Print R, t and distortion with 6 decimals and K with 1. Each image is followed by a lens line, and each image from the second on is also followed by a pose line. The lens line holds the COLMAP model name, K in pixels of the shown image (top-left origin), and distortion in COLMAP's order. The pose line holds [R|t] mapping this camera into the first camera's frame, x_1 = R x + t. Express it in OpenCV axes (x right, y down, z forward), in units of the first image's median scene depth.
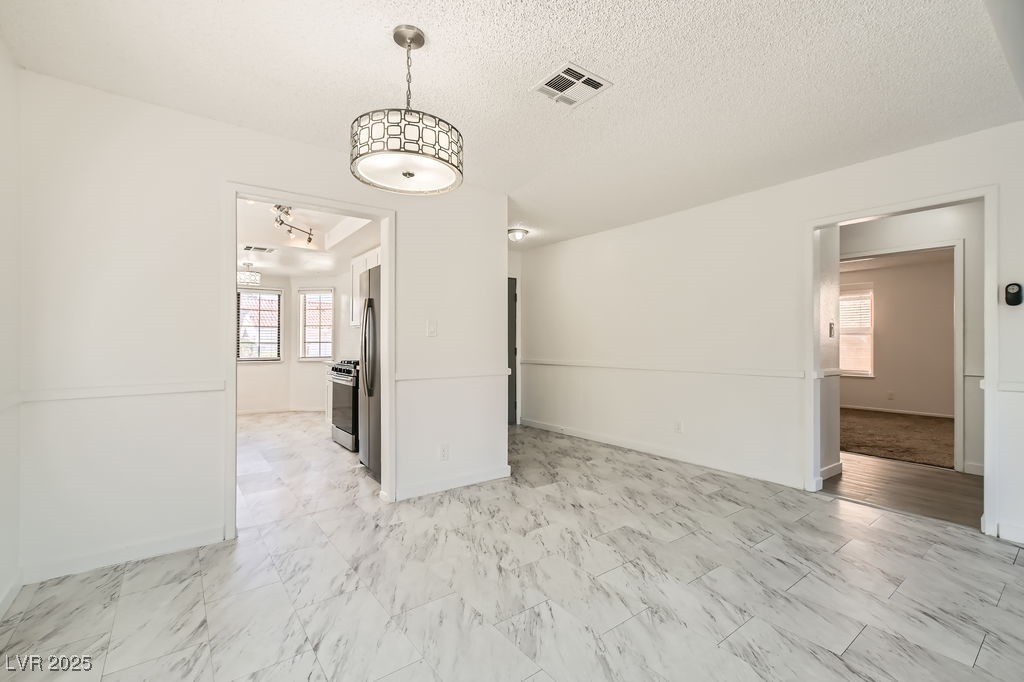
lens RADIAL K [[447.5, 0, 519.4], [0, 447.5, 336.8], [0, 0, 1]] dist [-0.004112, 0.001822]
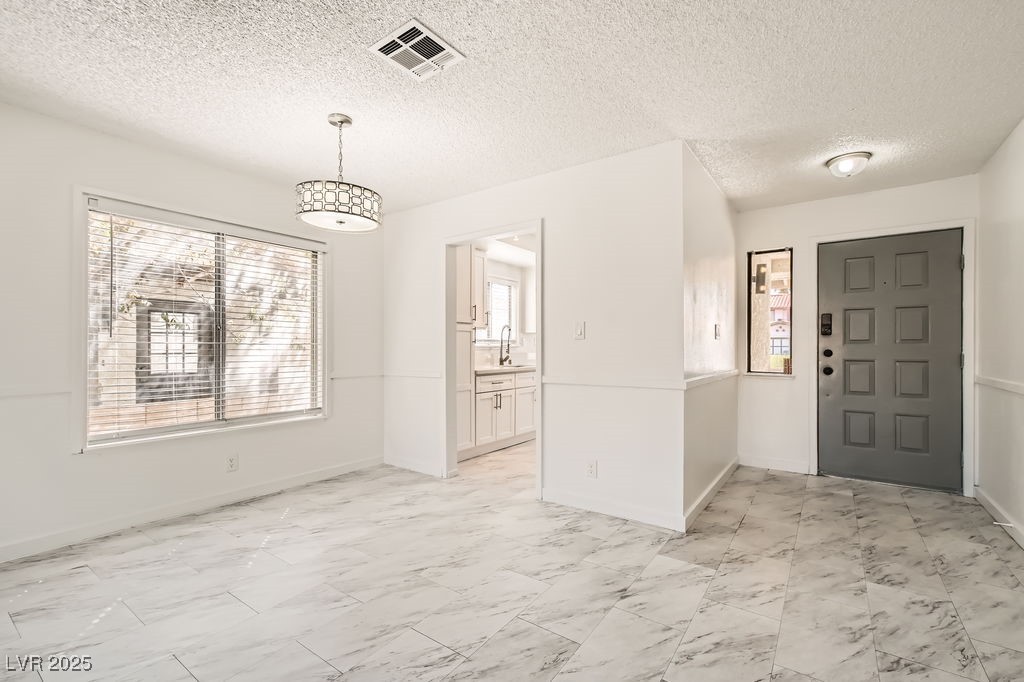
lens RADIAL K [[447.5, 0, 516.8], [0, 447.5, 343.1], [0, 0, 1]] dist [-0.004112, 0.001822]
pose [[0.288604, -0.011444, -0.957380, 0.488283], [0.016842, 0.999835, -0.006874, 0.008585], [0.957300, -0.014140, 0.288749, 0.454067]]
